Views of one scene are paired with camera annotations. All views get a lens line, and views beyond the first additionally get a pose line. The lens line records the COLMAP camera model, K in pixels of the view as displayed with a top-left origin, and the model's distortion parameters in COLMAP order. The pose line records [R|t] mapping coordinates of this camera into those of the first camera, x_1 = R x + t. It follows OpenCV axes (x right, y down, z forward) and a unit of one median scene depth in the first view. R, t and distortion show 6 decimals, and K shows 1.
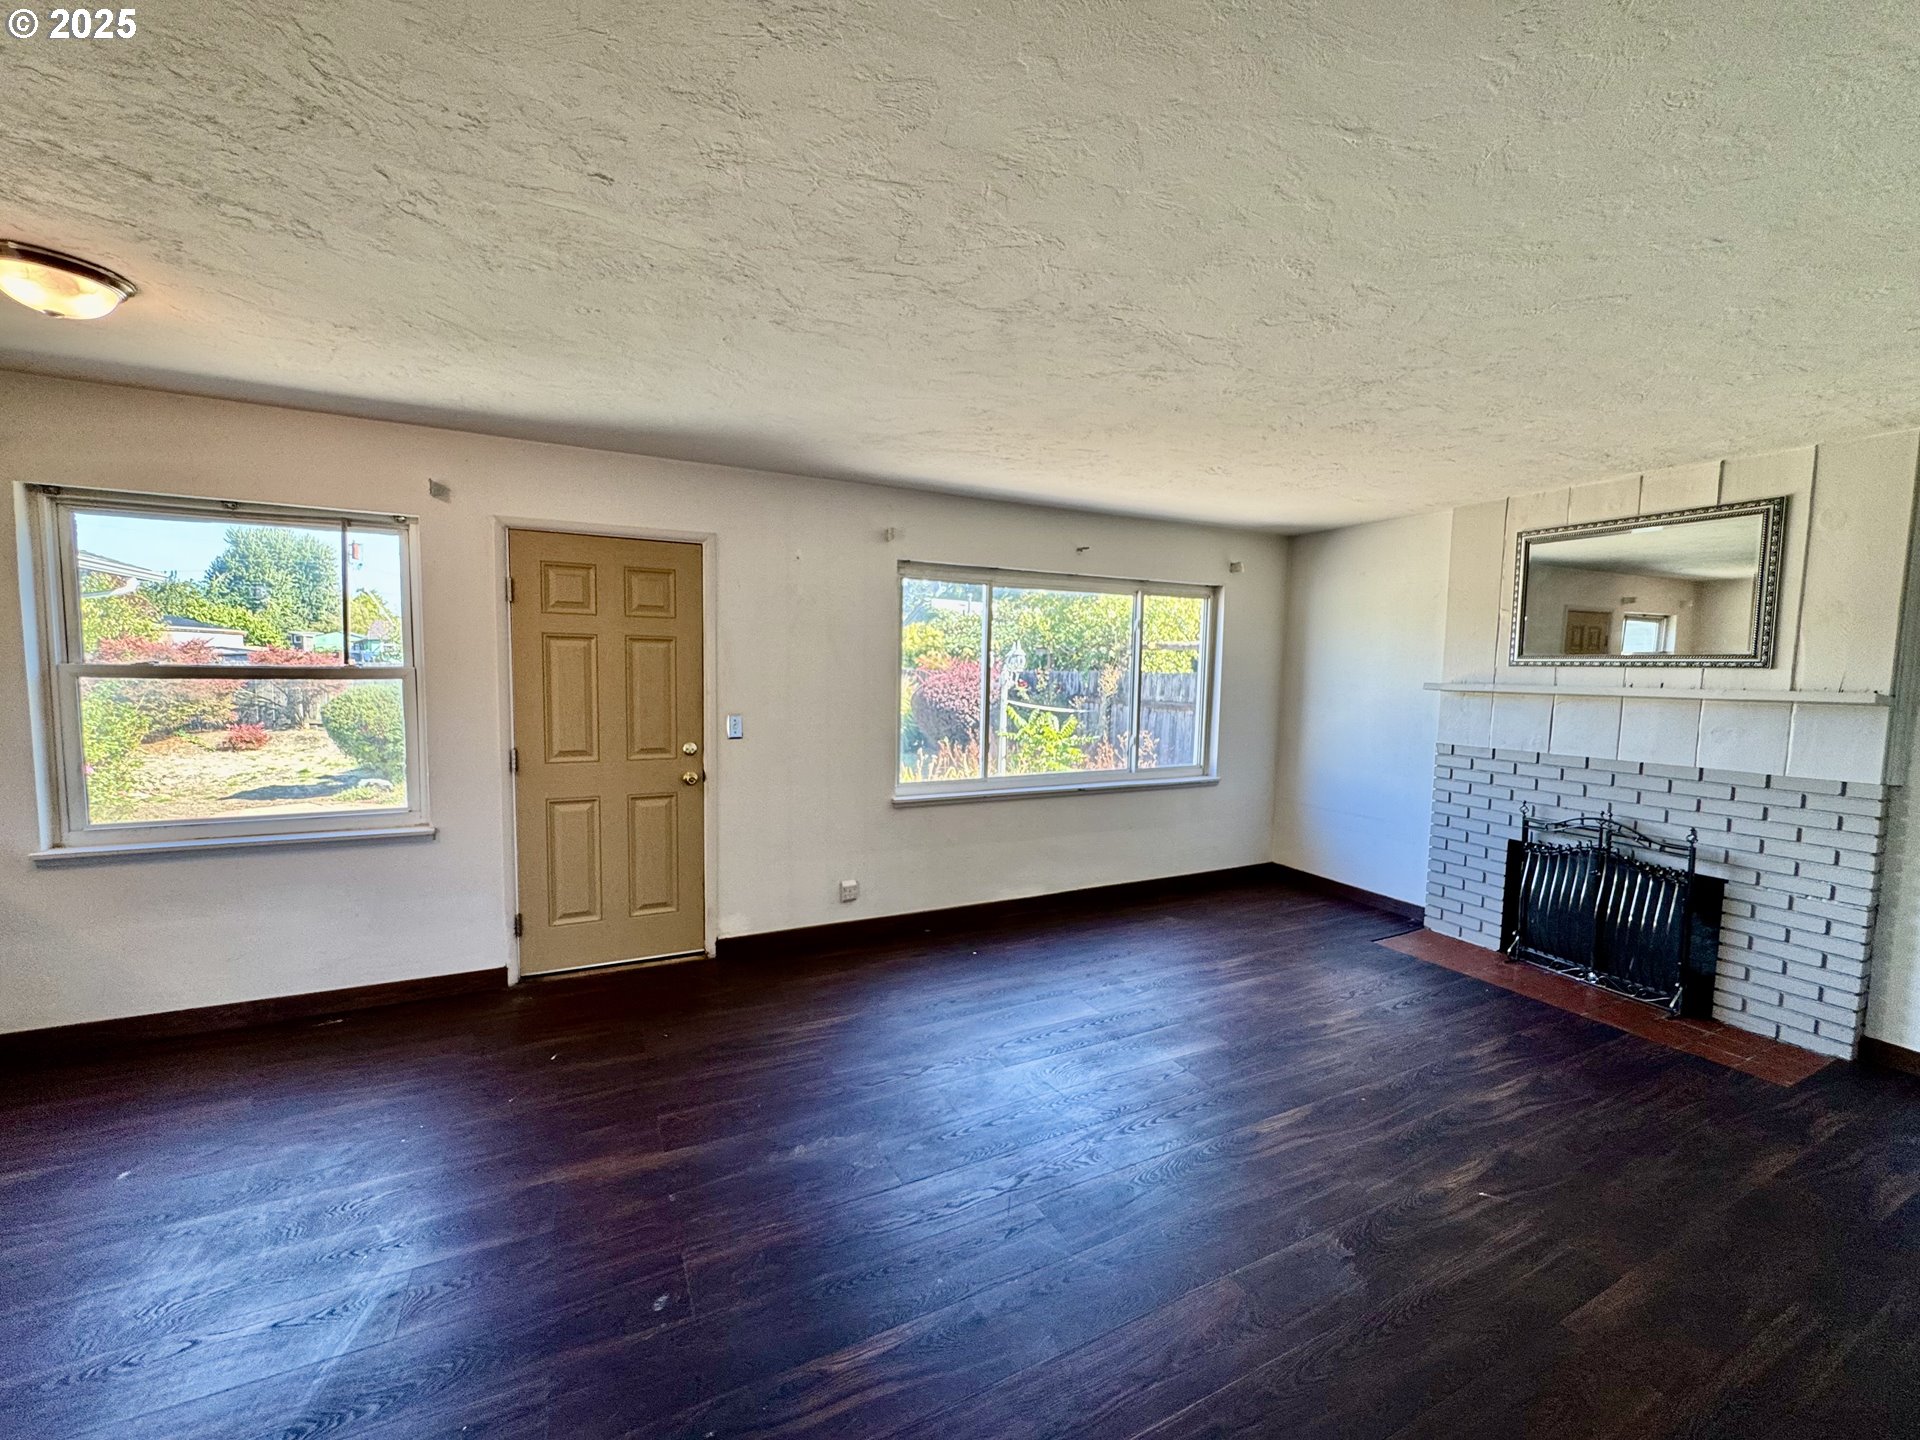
lens RADIAL K [[768.5, 0, 959.2], [0, 768.5, 721.6], [0, 0, 1]] dist [-0.002901, 0.000452]
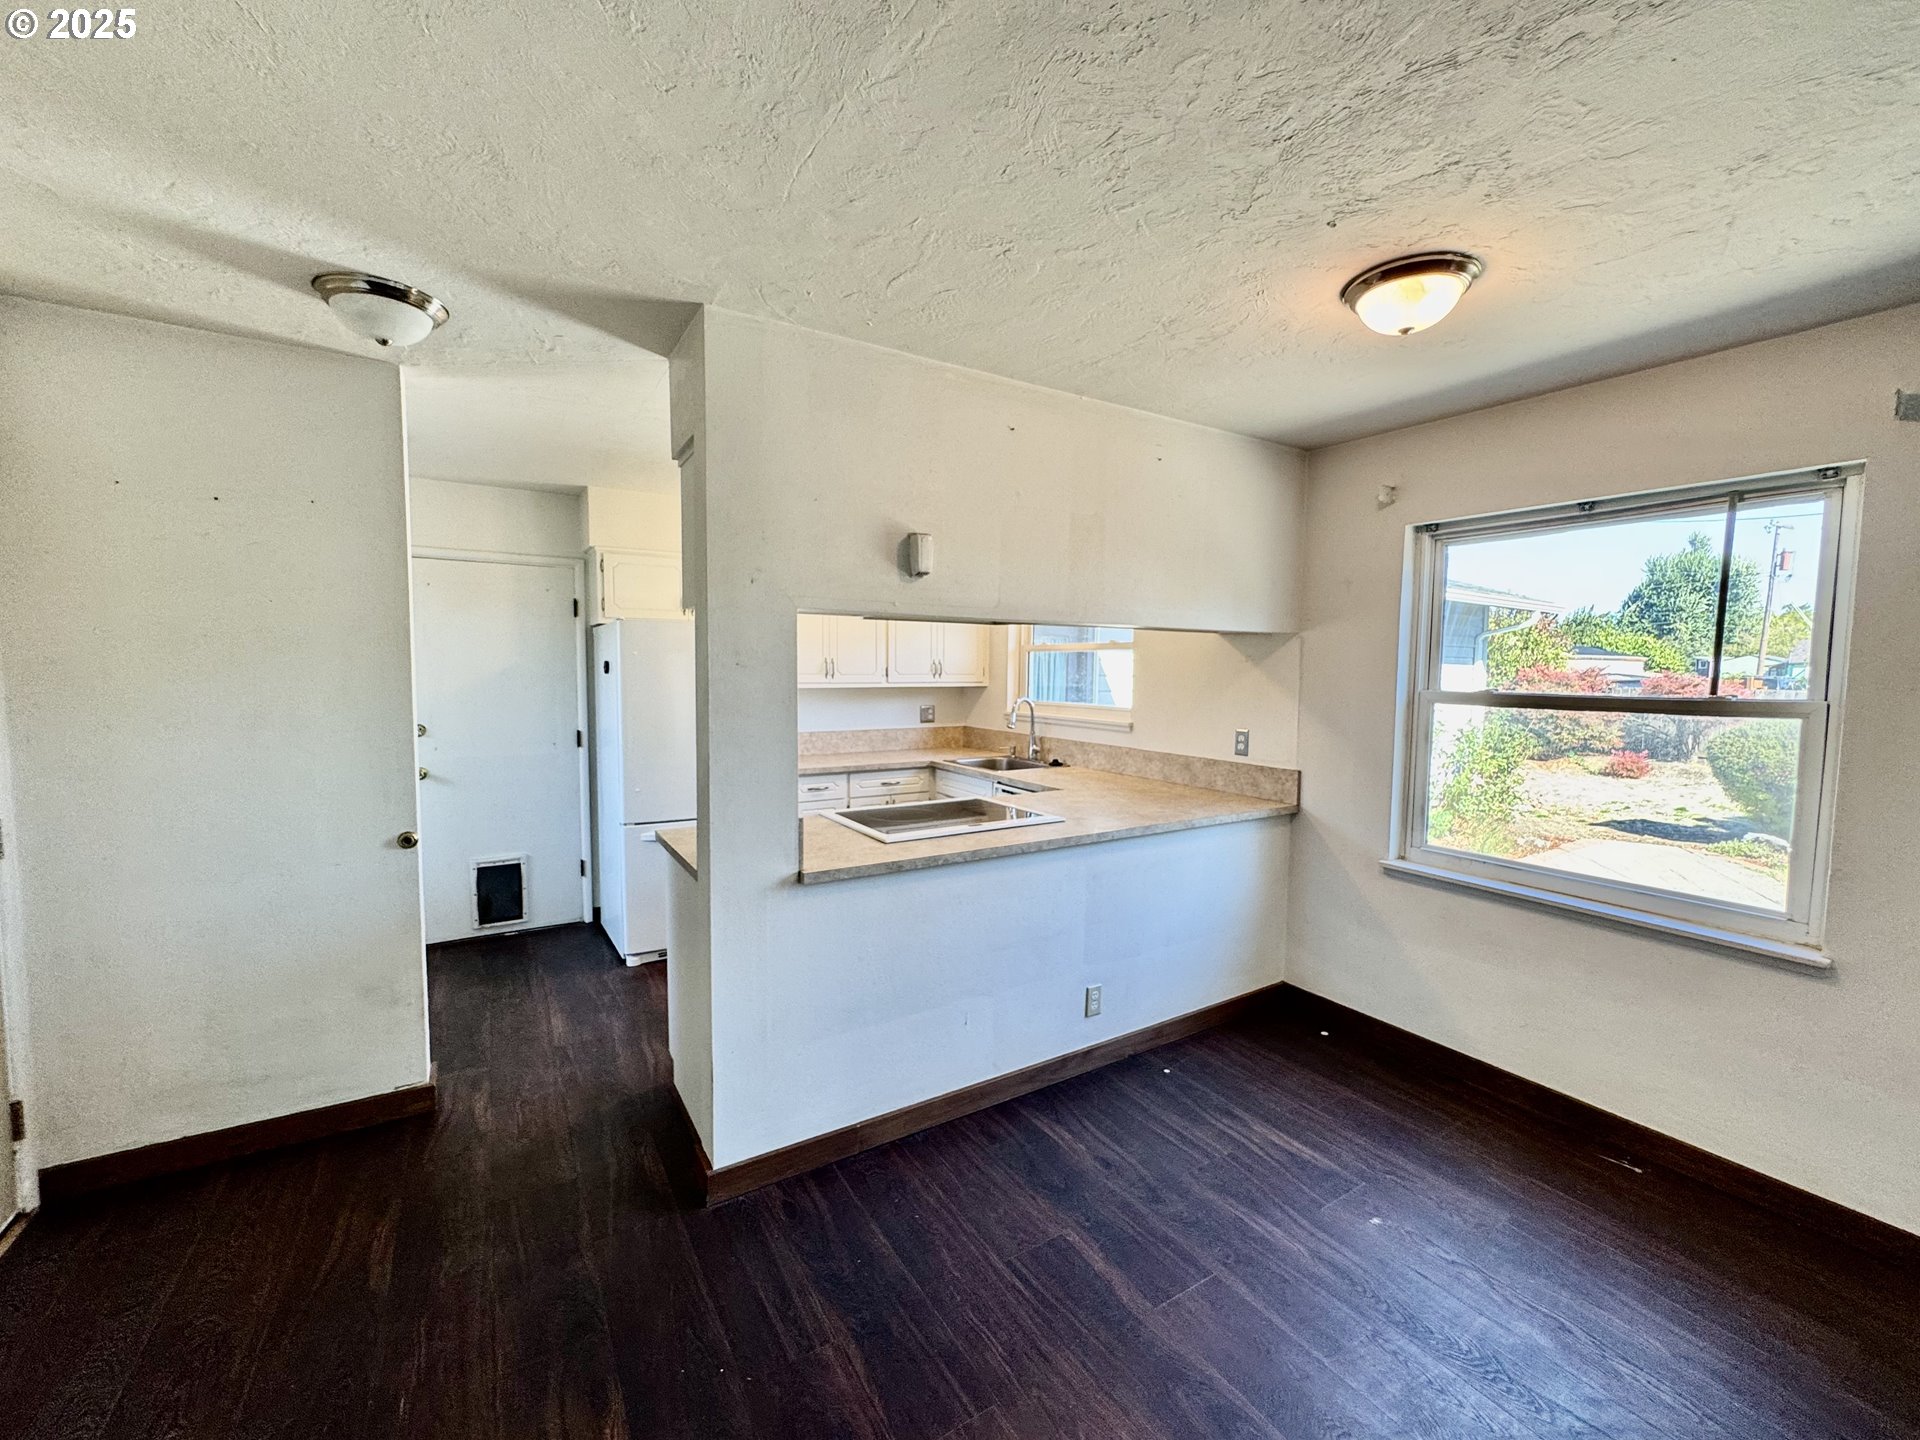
lens RADIAL K [[768.5, 0, 963.0], [0, 768.5, 724.6], [0, 0, 1]] dist [-0.002901, 0.000452]
pose [[0.093910, 0.054963, -0.994062, -0.123390], [-0.085327, 0.995245, 0.046968, -0.017884], [0.991917, 0.080409, 0.098153, 0.196412]]
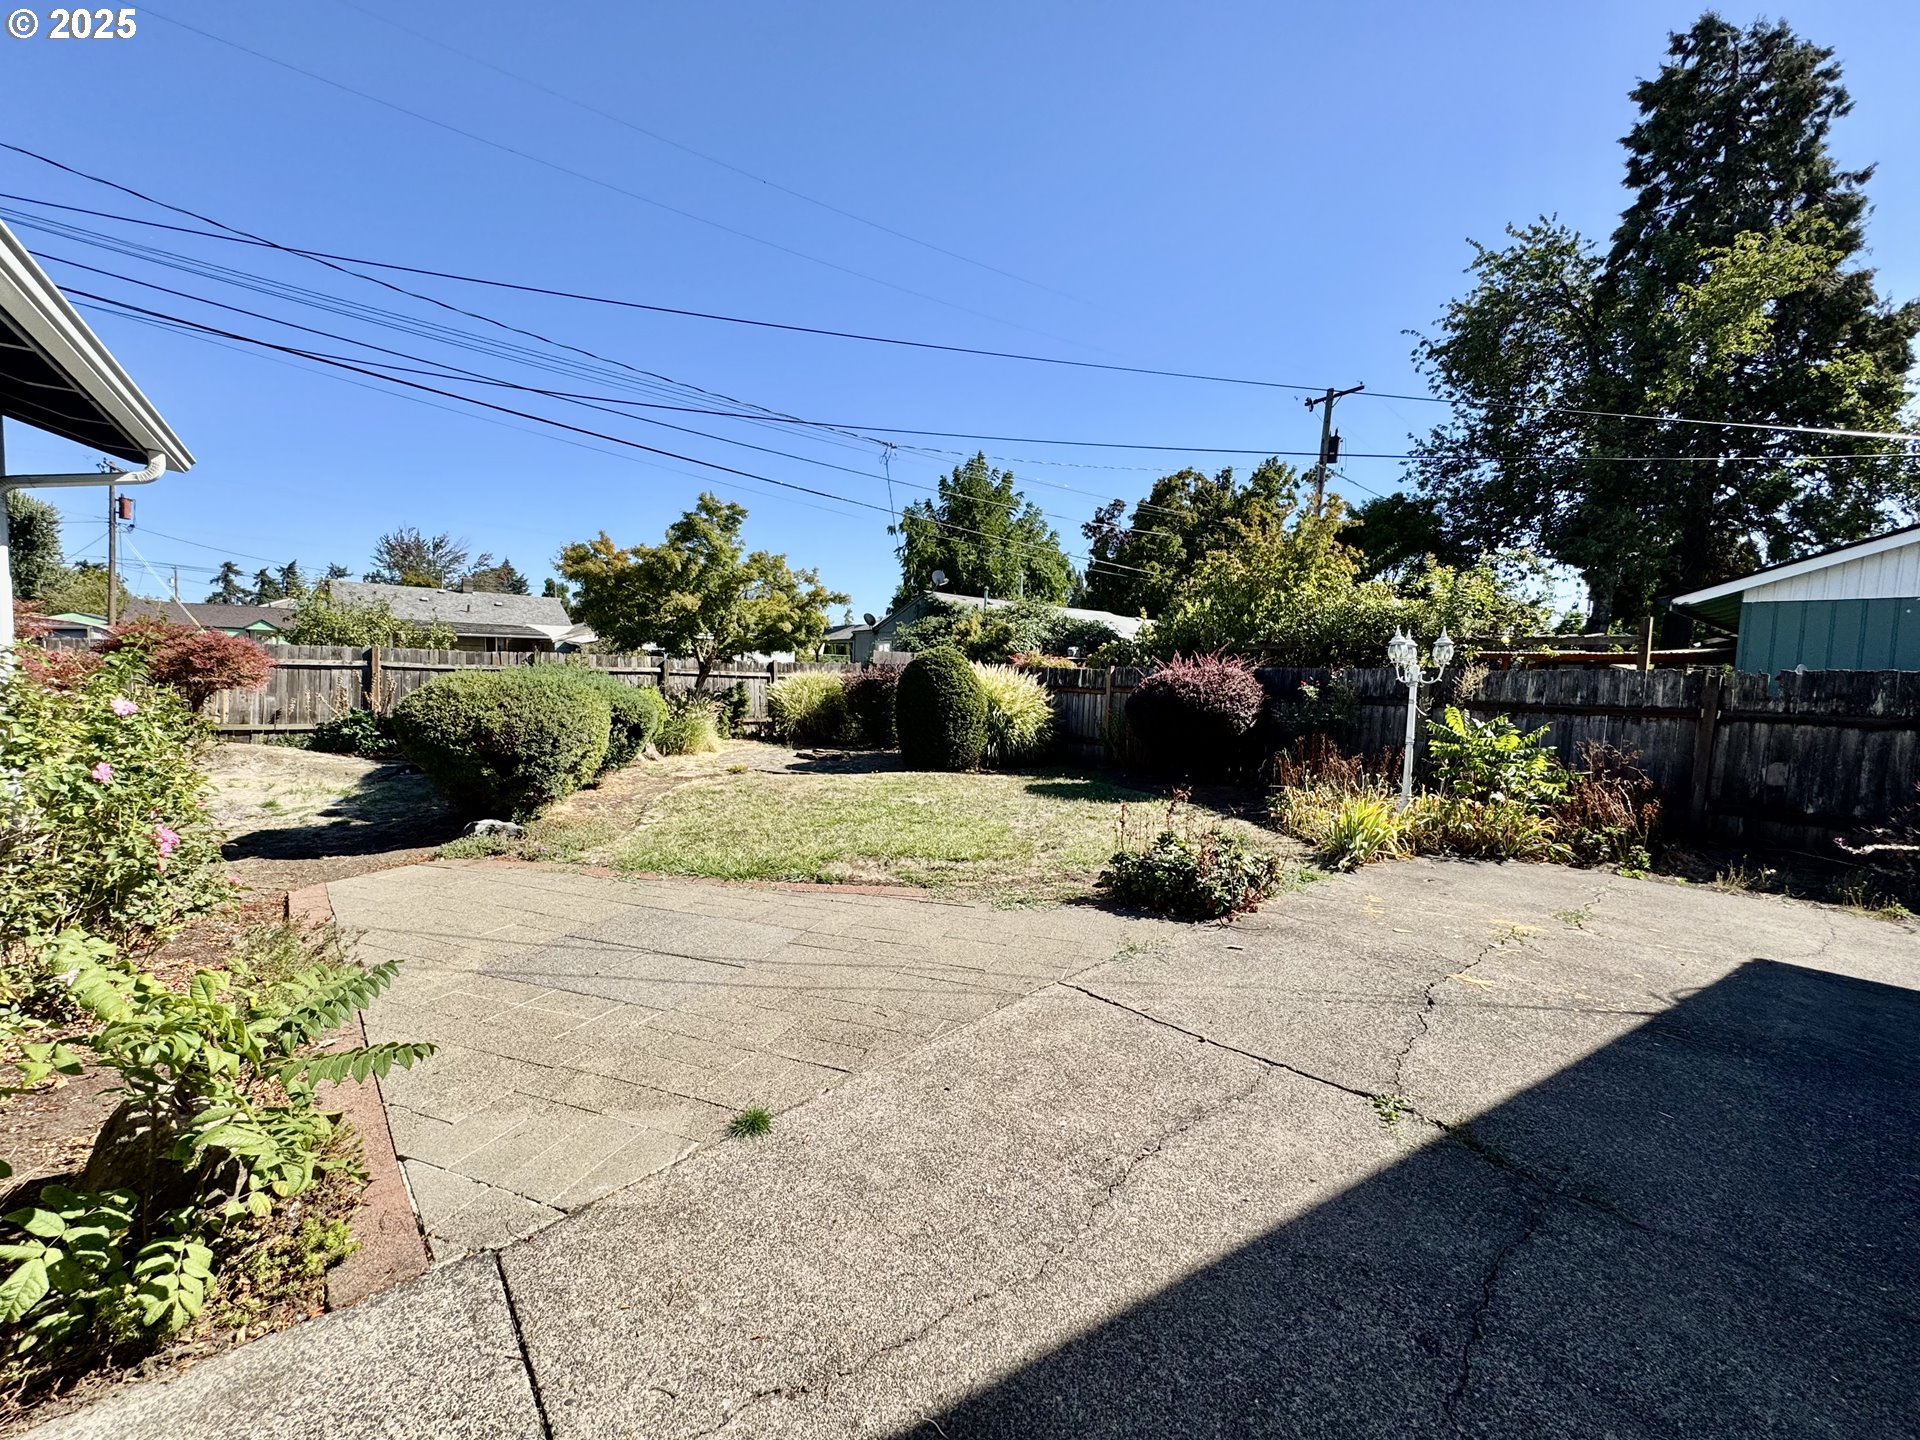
lens RADIAL K [[768.5, 0, 962.3], [0, 768.5, 719.9], [0, 0, 1]] dist [-0.002901, 0.000452]
pose [[0.979080, 0.000969, 0.203475, -1.420000], [0.000545, 0.999973, -0.007385, -0.007788], [-0.203477, 0.007341, 0.979052, 0.829009]]
